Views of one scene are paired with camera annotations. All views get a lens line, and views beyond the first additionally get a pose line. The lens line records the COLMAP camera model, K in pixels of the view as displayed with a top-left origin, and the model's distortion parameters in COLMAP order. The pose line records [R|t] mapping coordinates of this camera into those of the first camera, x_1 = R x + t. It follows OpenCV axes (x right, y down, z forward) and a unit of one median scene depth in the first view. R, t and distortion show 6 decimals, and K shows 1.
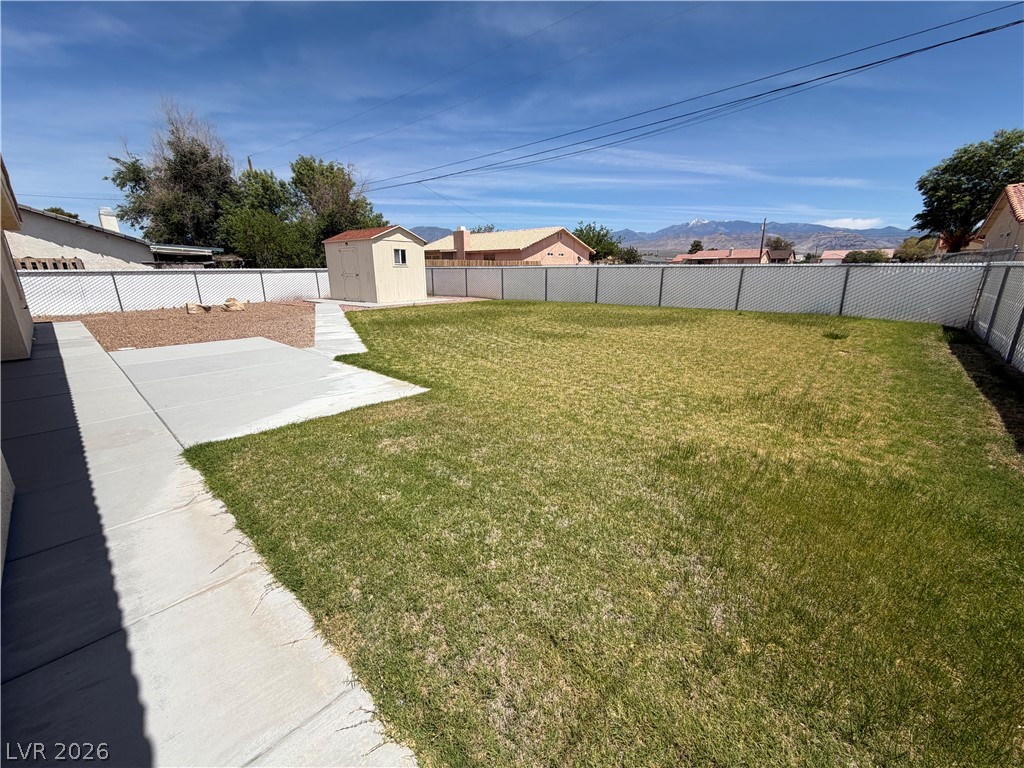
lens RADIAL K [[406.5, 0, 508.1], [0, 406.5, 385.0], [0, 0, 1]] dist [0.001409, 0.000149]
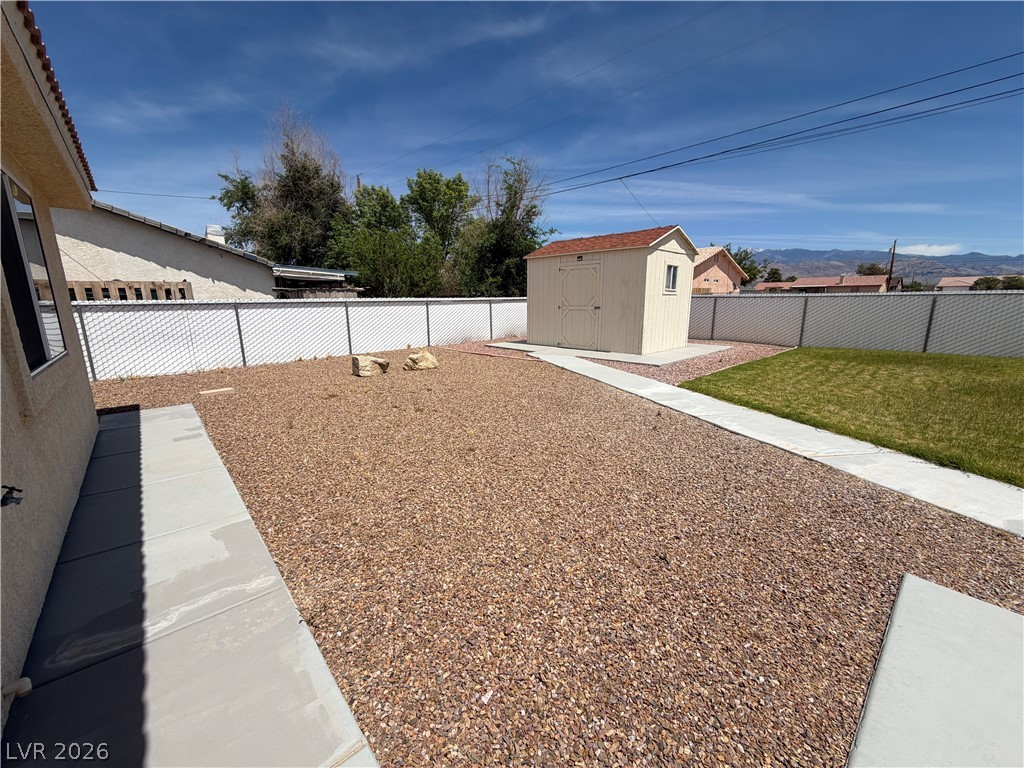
lens RADIAL K [[407.1, 0, 510.6], [0, 407.1, 384.9], [0, 0, 1]] dist [0.000157, 0.000241]
pose [[0.994349, 0.020153, -0.104229, -0.363238], [-0.027366, 0.997294, -0.068235, -0.091495], [0.102571, 0.070702, 0.992210, 0.324559]]
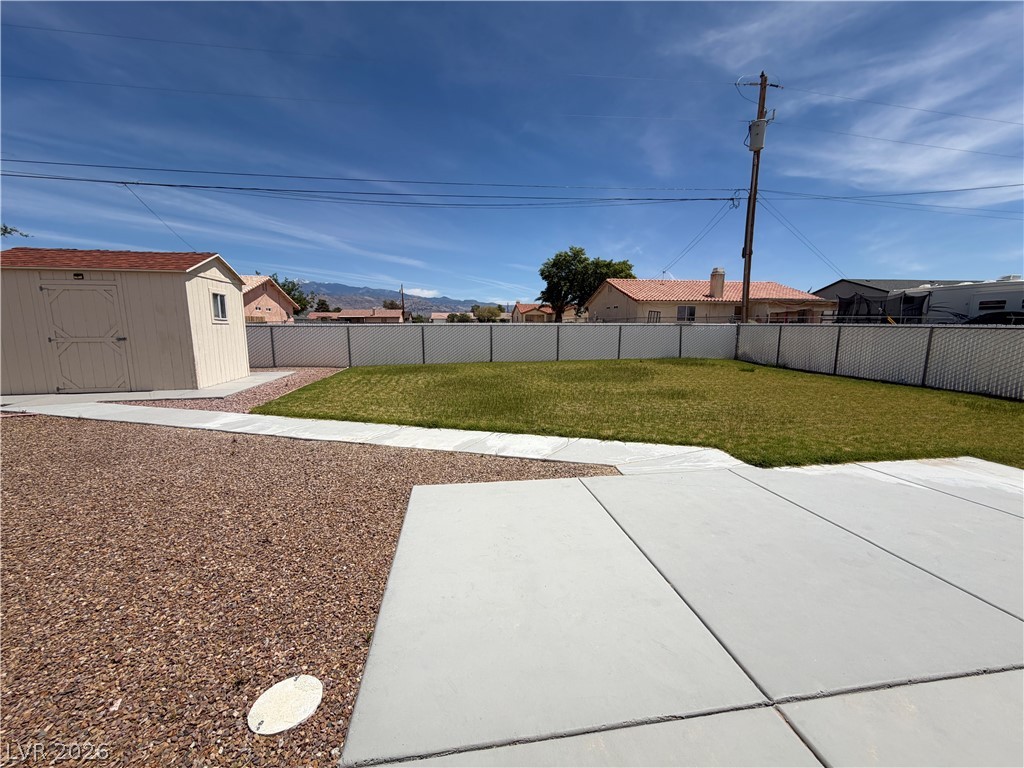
lens RADIAL K [[407.1, 0, 510.6], [0, 407.1, 384.9], [0, 0, 1]] dist [0.000157, 0.000241]
pose [[0.638354, -0.108771, 0.762019, -0.378595], [0.211005, 0.976772, -0.037337, -0.081281], [-0.740257, 0.184624, 0.646477, 0.283192]]
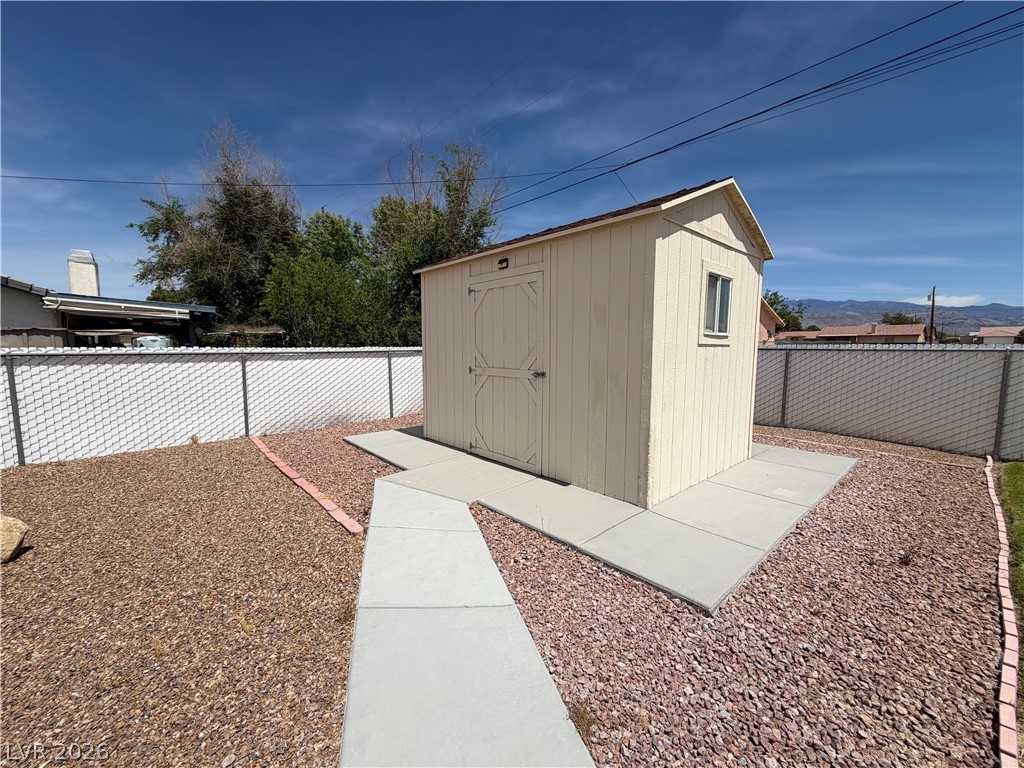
lens RADIAL K [[407.1, 0, 510.6], [0, 407.1, 384.9], [0, 0, 1]] dist [0.000157, 0.000241]
pose [[0.989703, 0.018961, -0.141873, -0.294650], [-0.044518, 0.982804, -0.179207, -0.181659], [0.136035, 0.183678, 0.973528, 0.626253]]
